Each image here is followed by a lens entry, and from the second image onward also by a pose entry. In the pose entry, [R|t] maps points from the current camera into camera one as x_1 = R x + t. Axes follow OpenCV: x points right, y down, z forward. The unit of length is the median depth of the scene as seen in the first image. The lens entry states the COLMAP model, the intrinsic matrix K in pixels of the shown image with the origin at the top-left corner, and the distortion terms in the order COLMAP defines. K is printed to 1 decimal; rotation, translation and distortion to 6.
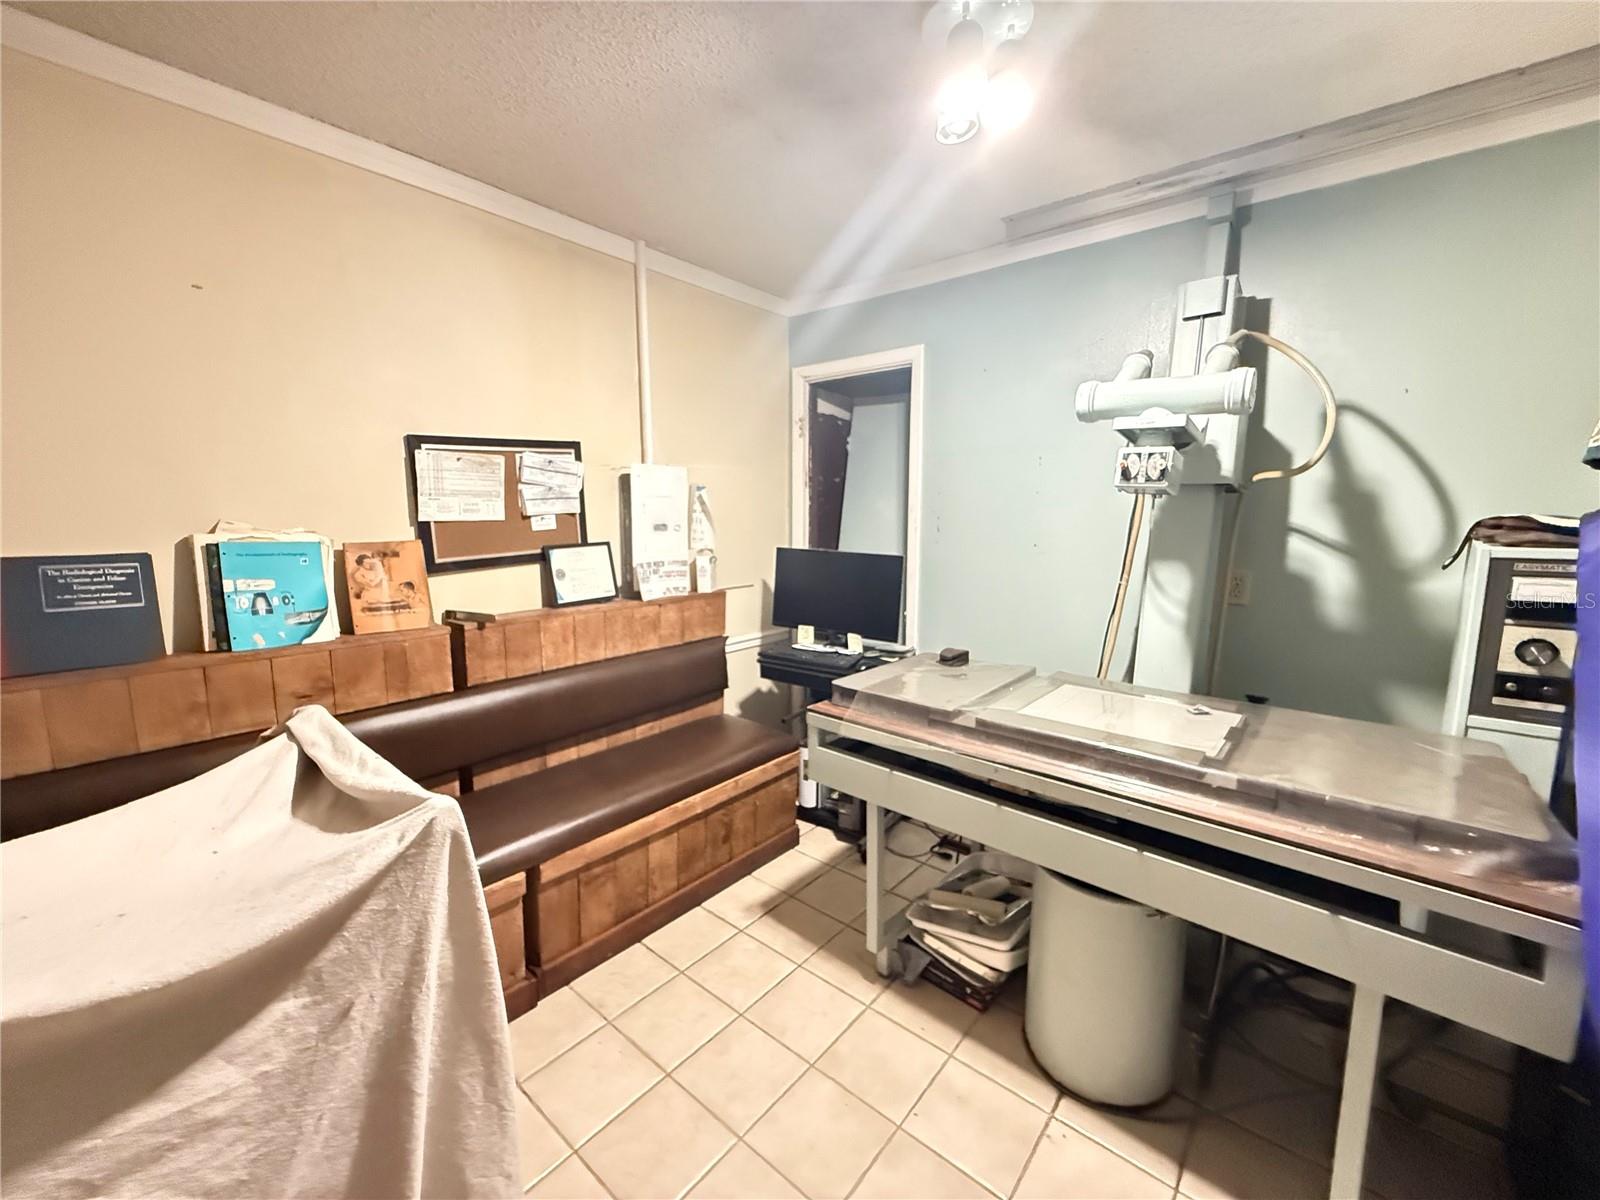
lens RADIAL K [[641.4, 0, 801.0], [0, 641.4, 595.2], [0, 0, 1]] dist [0.001486, 0.000393]
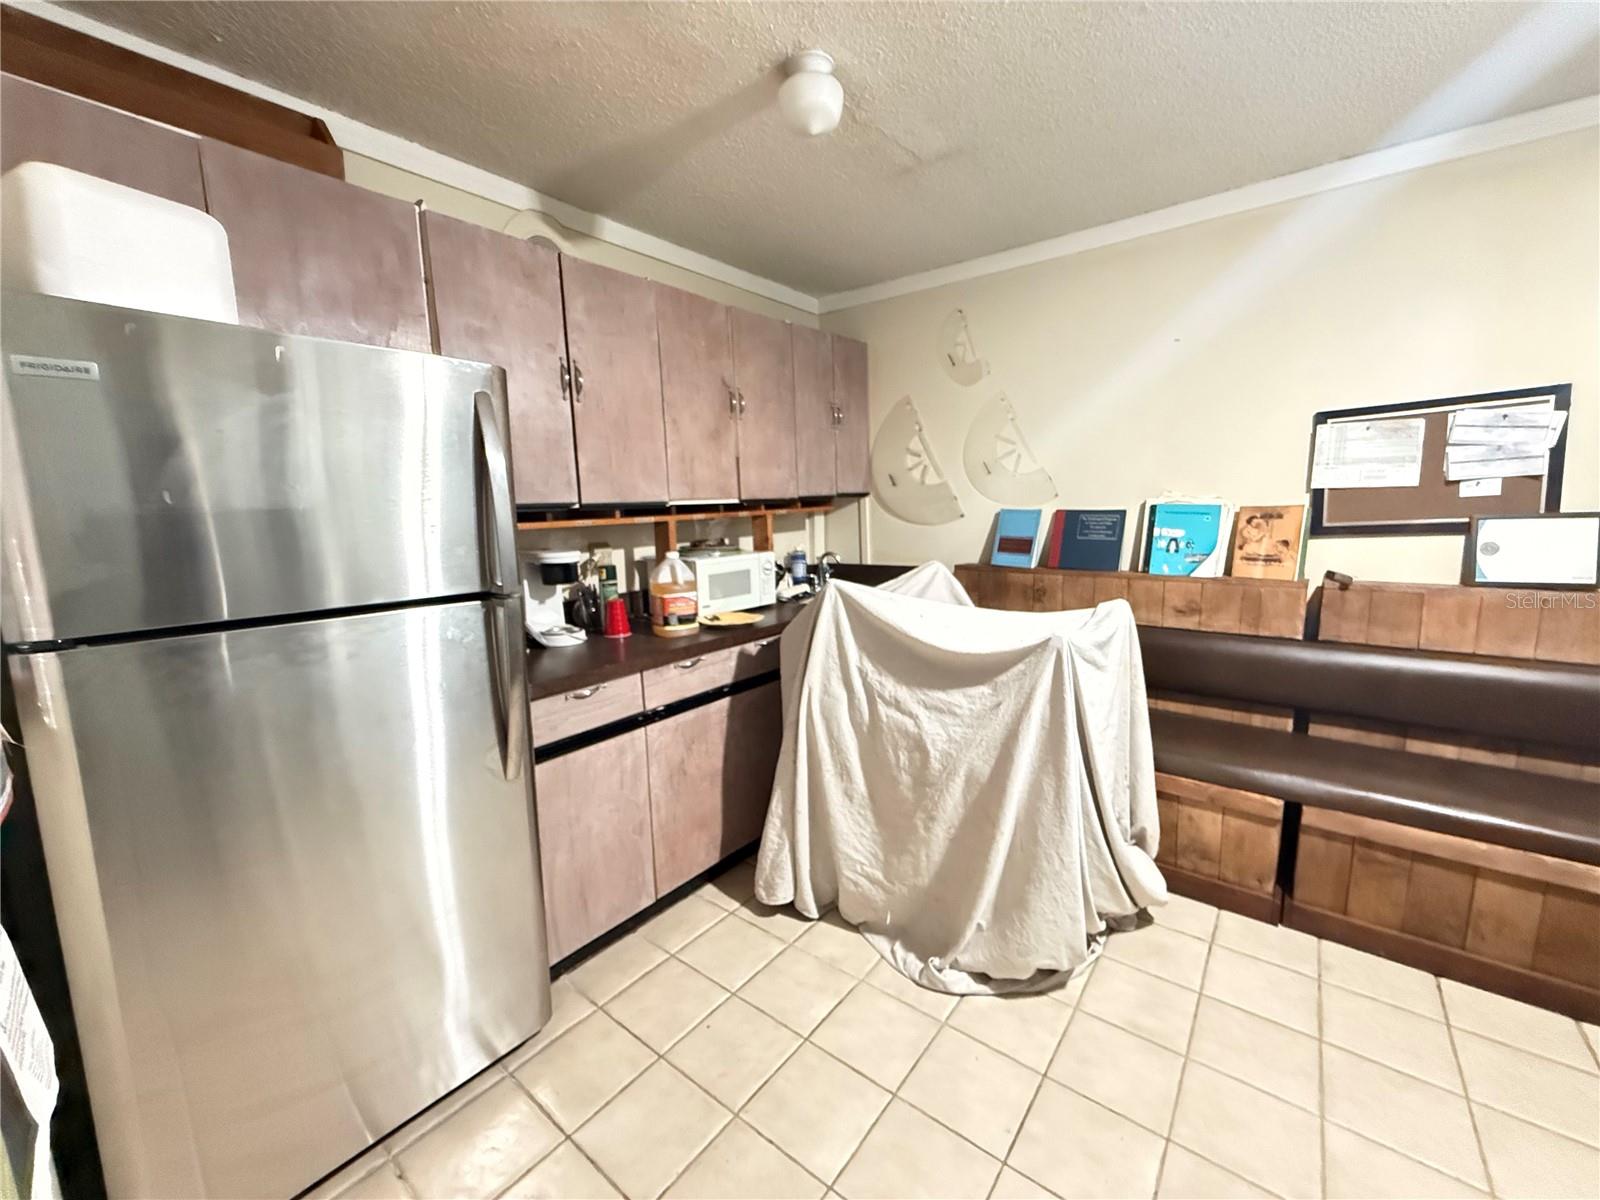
lens RADIAL K [[641.4, 0, 800.8], [0, 641.4, 591.9], [0, 0, 1]] dist [0.001486, 0.000393]
pose [[0.034705, 0.135014, -0.990236, 0.525631], [-0.112796, 0.985031, 0.130351, 0.019276], [0.993012, 0.107171, 0.049414, 0.061813]]
